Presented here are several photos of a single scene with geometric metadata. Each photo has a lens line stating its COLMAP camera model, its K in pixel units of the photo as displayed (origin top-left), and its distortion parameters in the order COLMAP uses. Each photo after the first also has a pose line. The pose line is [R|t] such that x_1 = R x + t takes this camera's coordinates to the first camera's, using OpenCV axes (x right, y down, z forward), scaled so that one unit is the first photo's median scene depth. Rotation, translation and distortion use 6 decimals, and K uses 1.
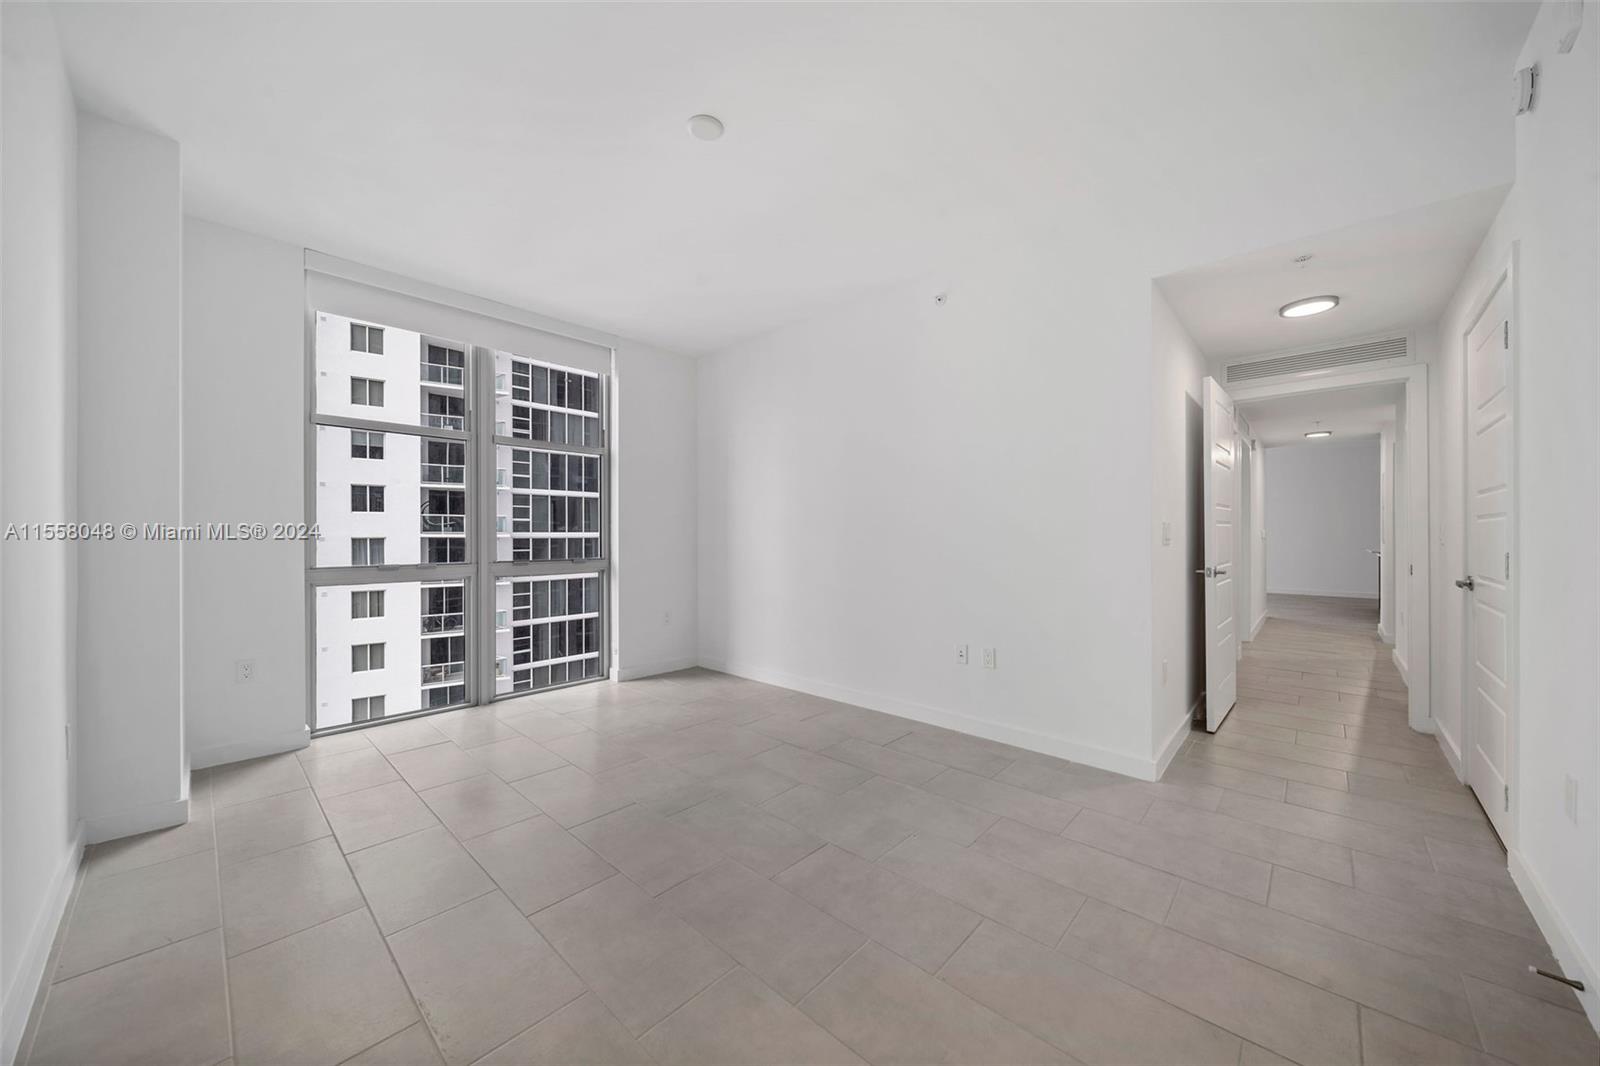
lens RADIAL K [[565.3, 0, 797.7], [0, 565.3, 536.0], [0, 0, 1]] dist [-0.000239, -0.000069]
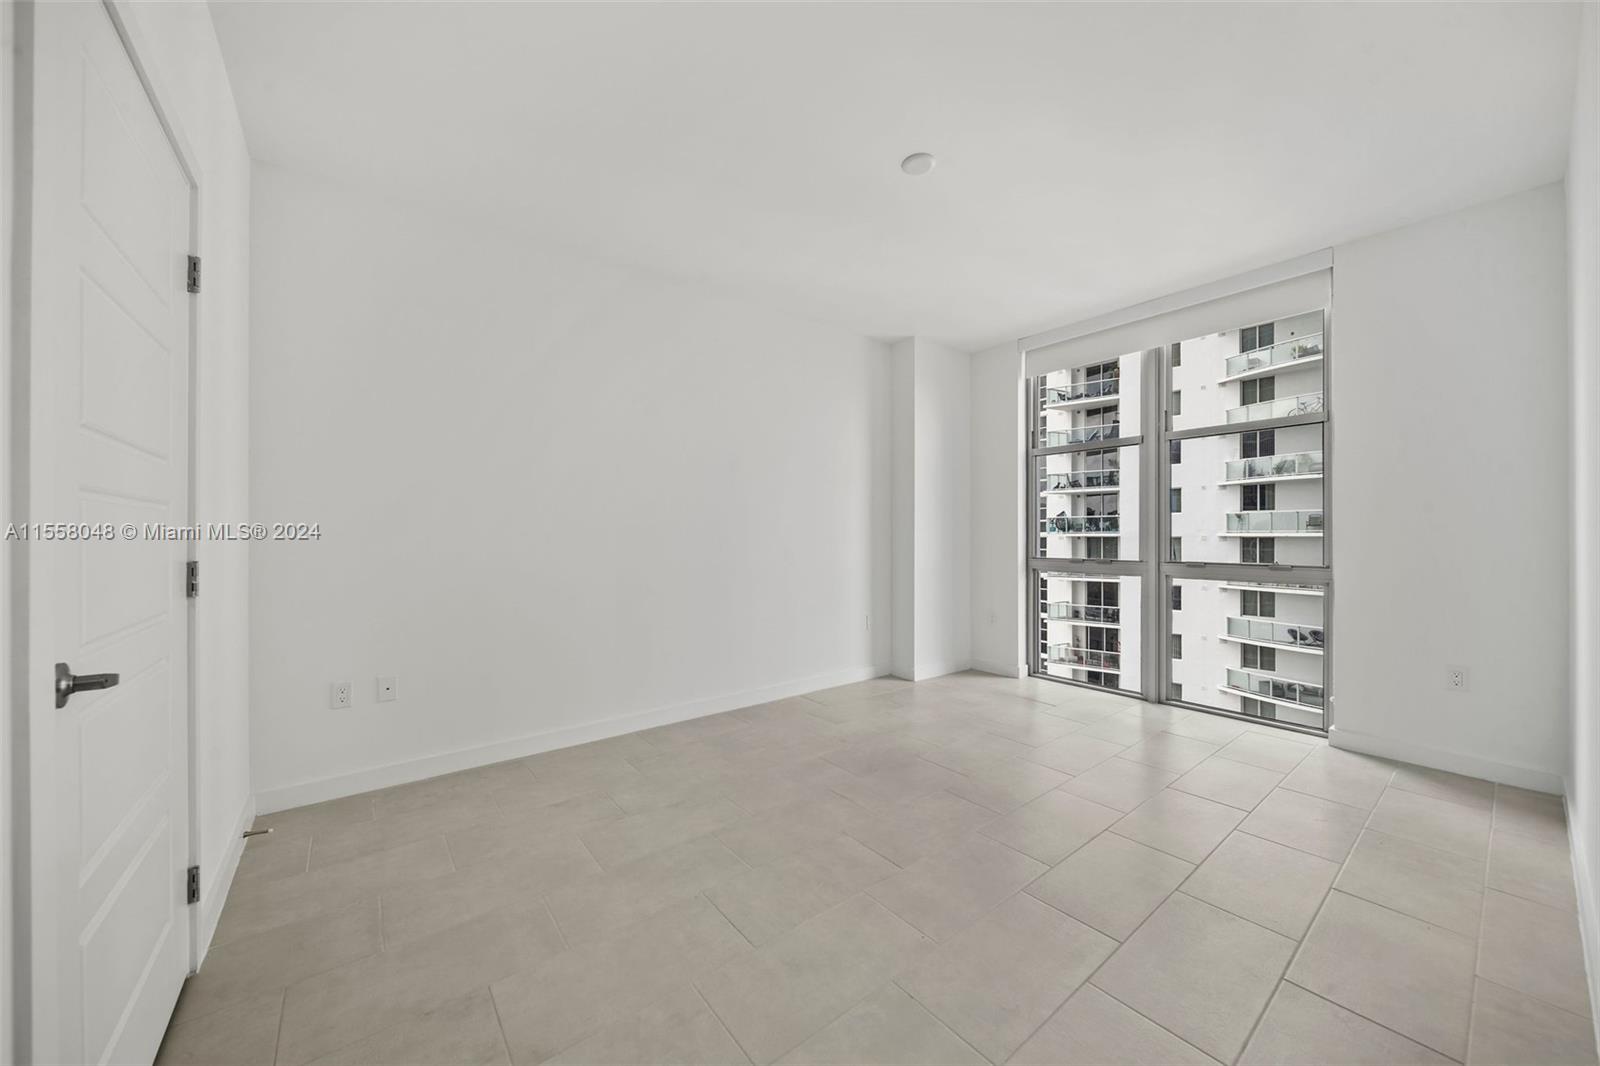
lens RADIAL K [[565.3, 0, 797.7], [0, 565.3, 536.0], [0, 0, 1]] dist [-0.000239, -0.000069]
pose [[-0.157264, -0.000203, -0.987557, 0.524106], [0.001116, 0.999999, -0.000384, 0.001050], [0.987556, -0.001162, -0.157264, 0.517318]]
